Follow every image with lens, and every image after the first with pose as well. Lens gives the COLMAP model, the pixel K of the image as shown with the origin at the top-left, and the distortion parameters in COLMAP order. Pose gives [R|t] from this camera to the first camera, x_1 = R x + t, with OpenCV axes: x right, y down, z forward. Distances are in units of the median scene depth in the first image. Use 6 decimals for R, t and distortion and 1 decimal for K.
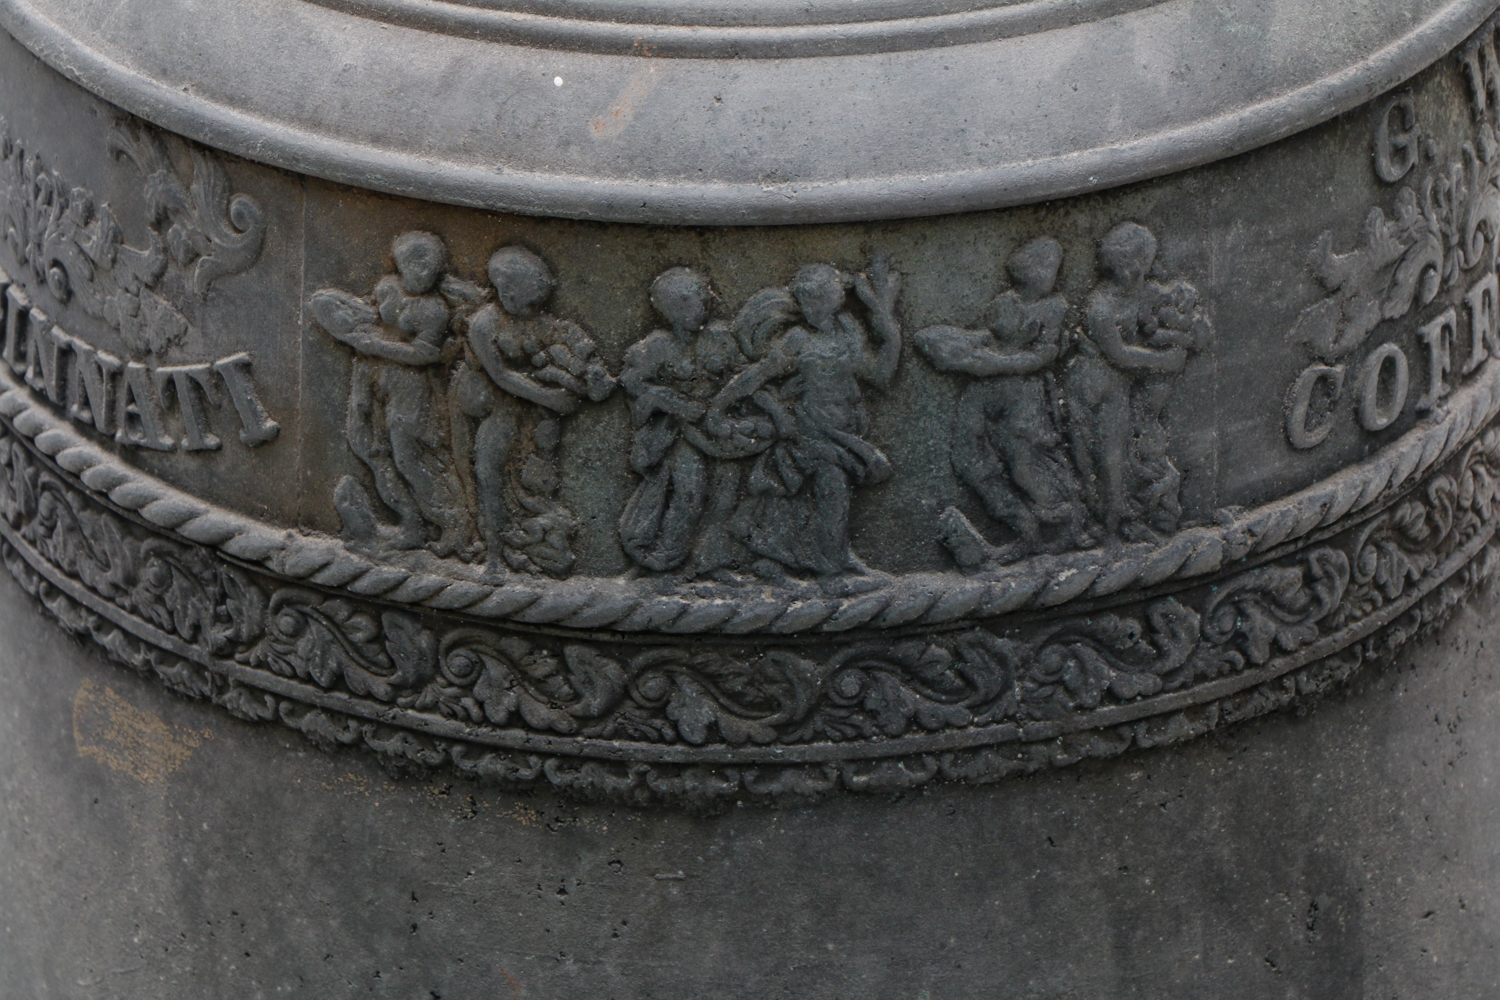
lens RADIAL K [[5659.0, 0, 757.4], [0, 5659.0, 502.5], [0, 0, 1]] dist [0.803752, 0.000000]
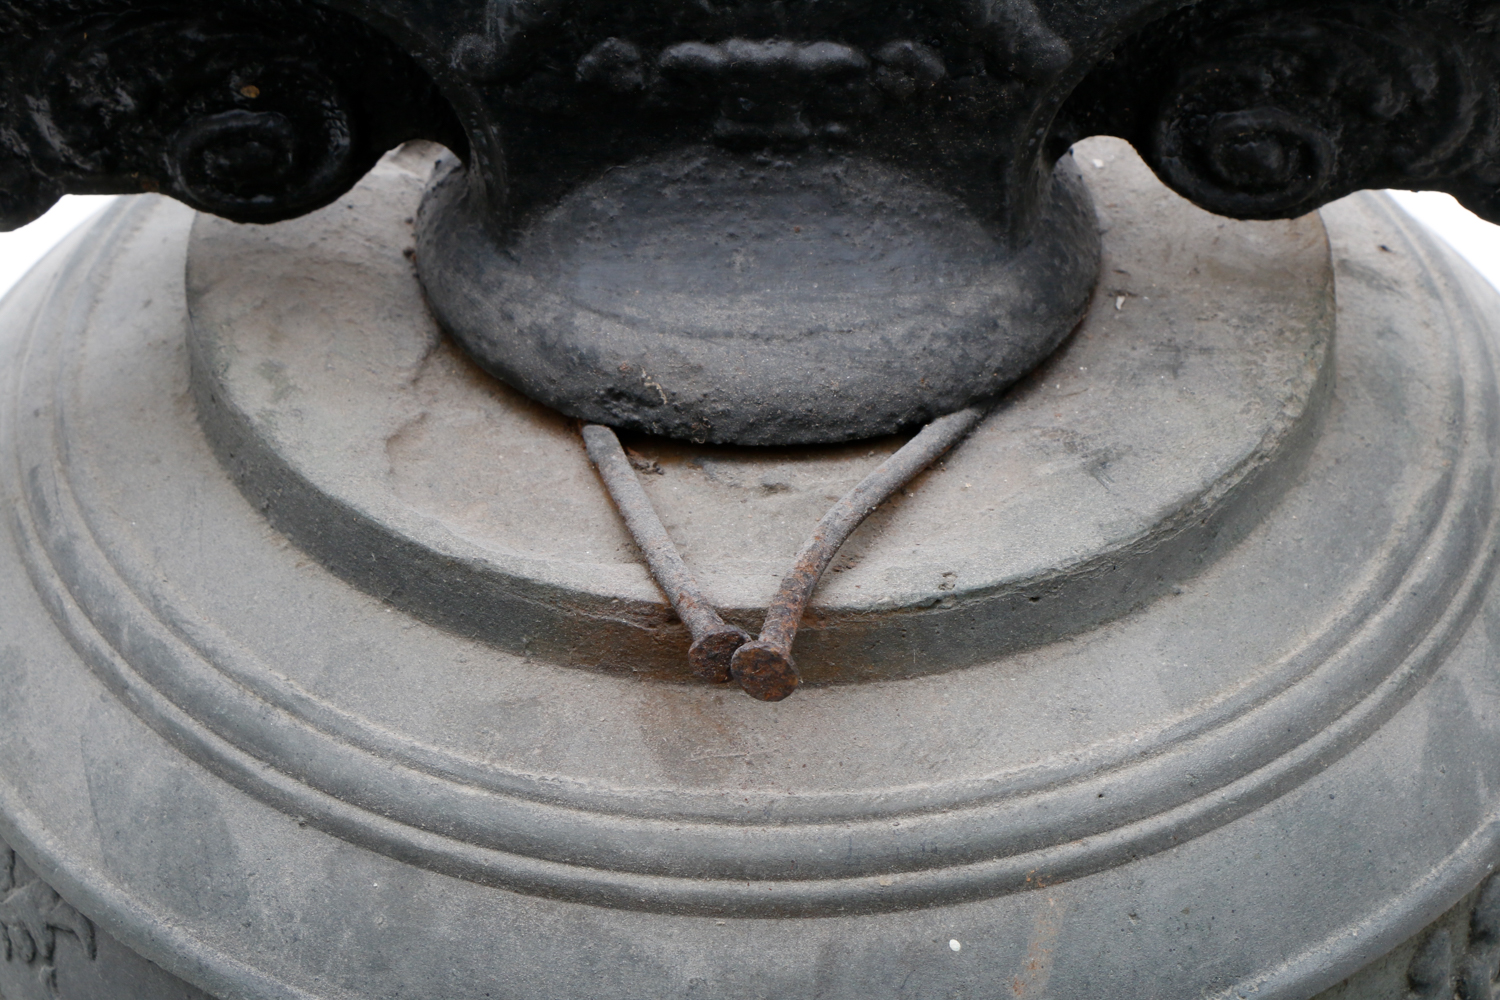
lens RADIAL K [[3599.6, 0, 751.3], [0, 3599.6, 506.8], [0, 0, 1]] dist [0.189129, 0.000000]
pose [[0.897530, -0.264149, 0.353079, -0.227922], [0.193165, 0.955329, 0.223684, -0.254355], [-0.396393, -0.132560, 0.908461, 0.506761]]
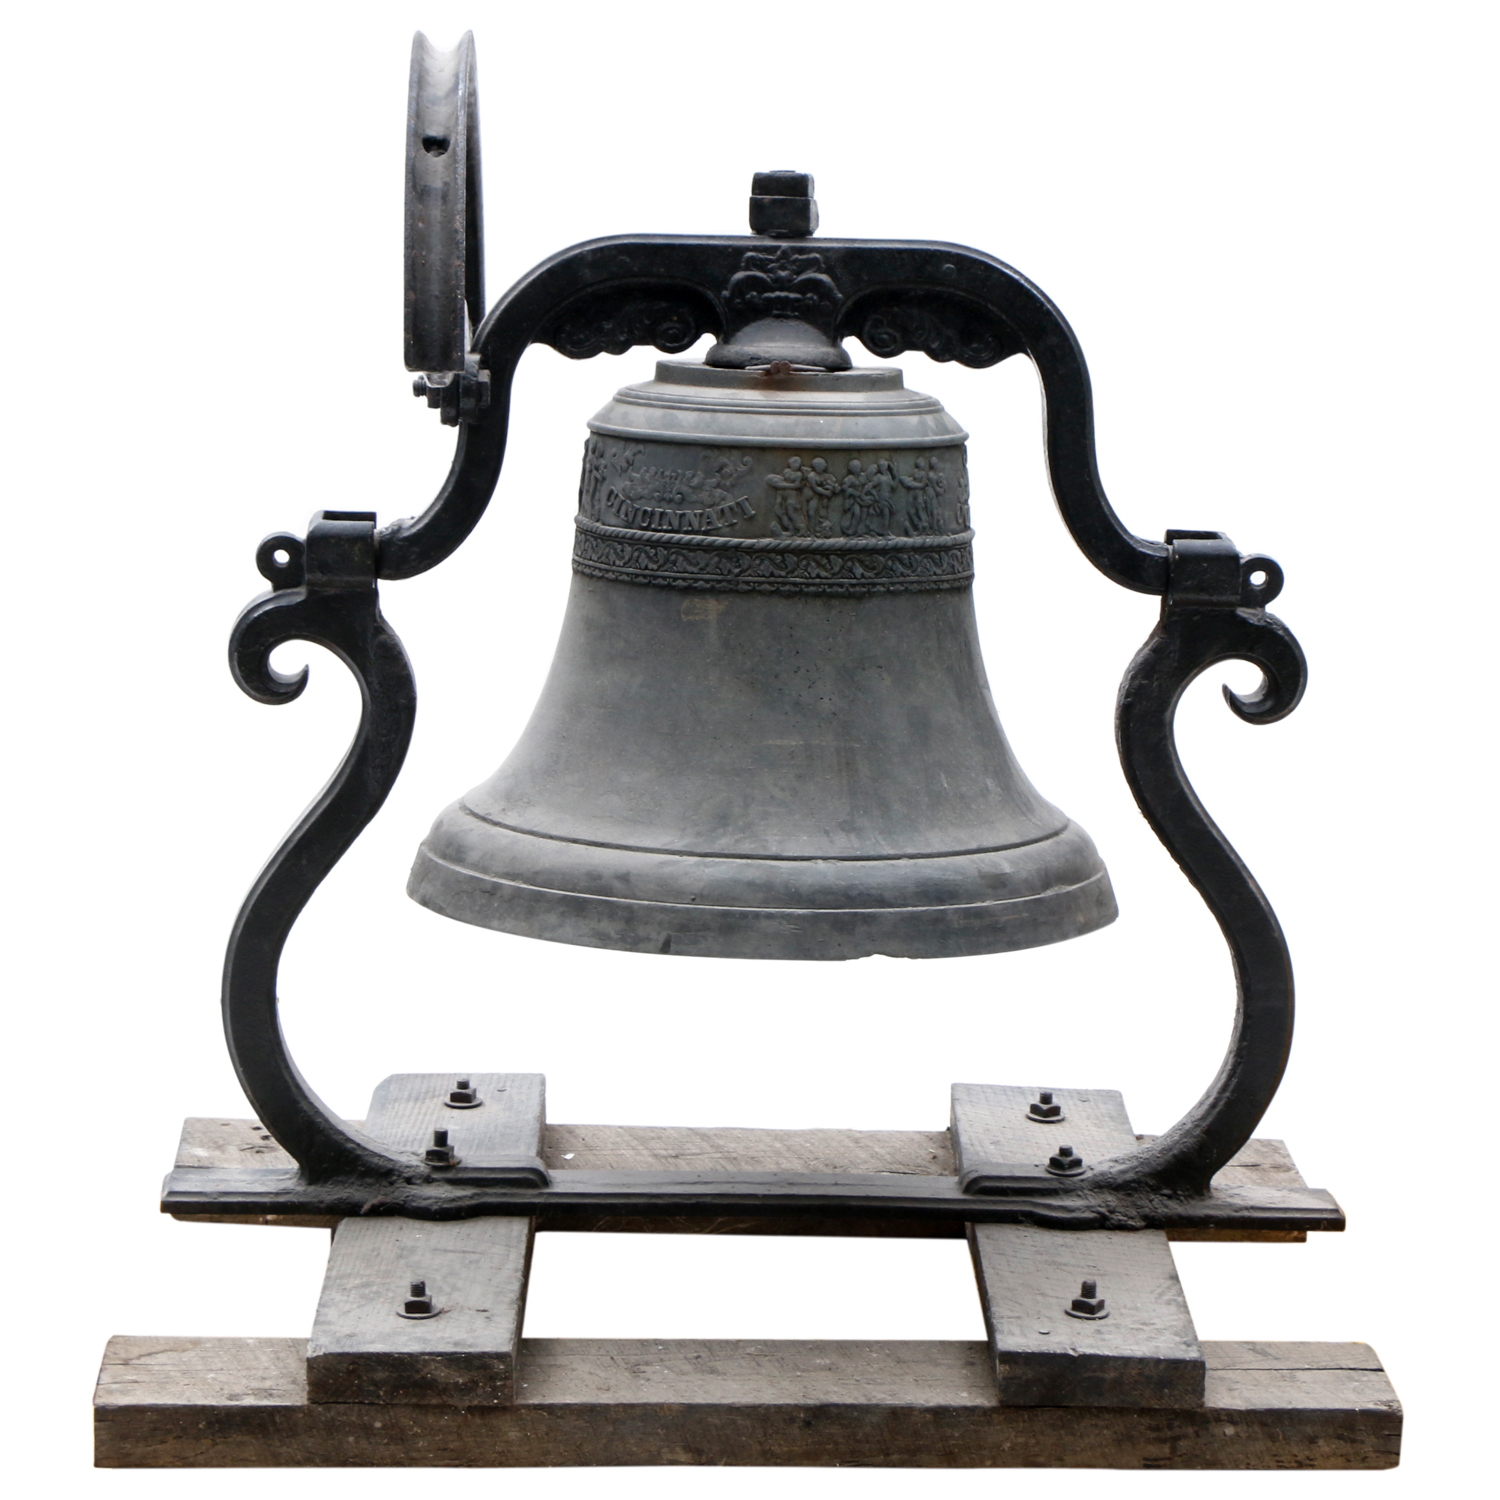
lens RADIAL K [[4666.6, 0, 796.9], [0, 4666.6, 802.0], [0, 0, 1]] dist [0.198118, 0.000000]
pose [[0.880612, -0.032429, 0.472726, -1.701041], [0.187918, 0.939746, -0.285594, 1.183235], [-0.434981, 0.340331, 0.833646, -1.829947]]
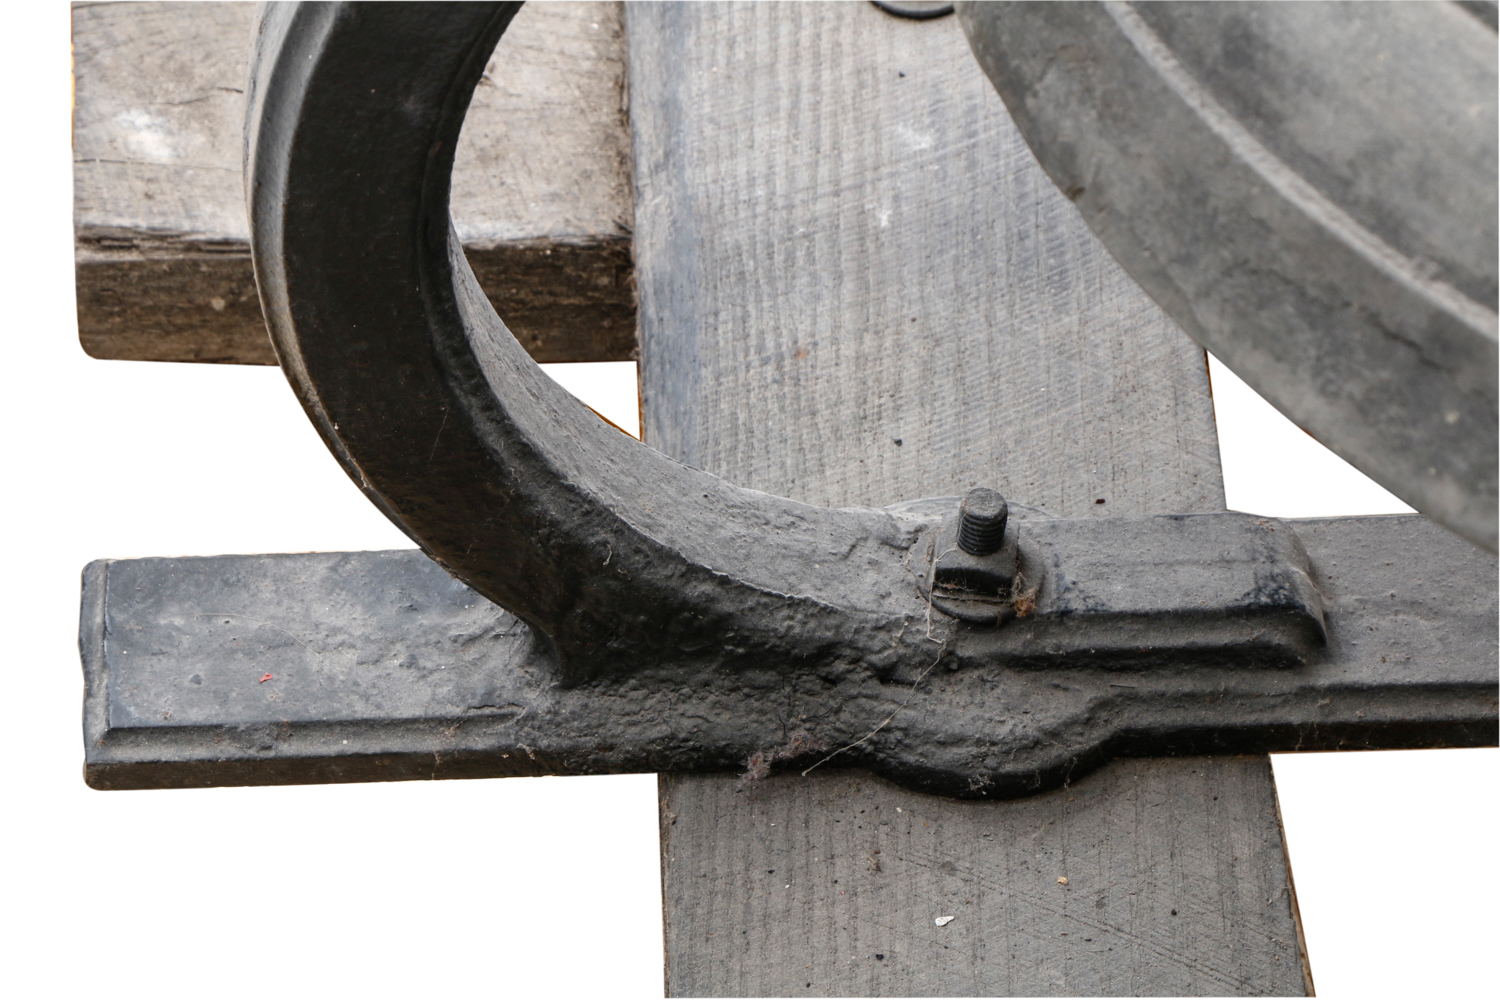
lens RADIAL K [[4829.7, 0, 749.3], [0, 4829.7, 500.3], [0, 0, 1]] dist [0.567155, 0.000000]
pose [[0.865721, -0.303365, 0.398117, -0.719086], [0.195163, 0.937031, 0.289626, -0.039191], [-0.460911, -0.173038, 0.870413, 0.483042]]
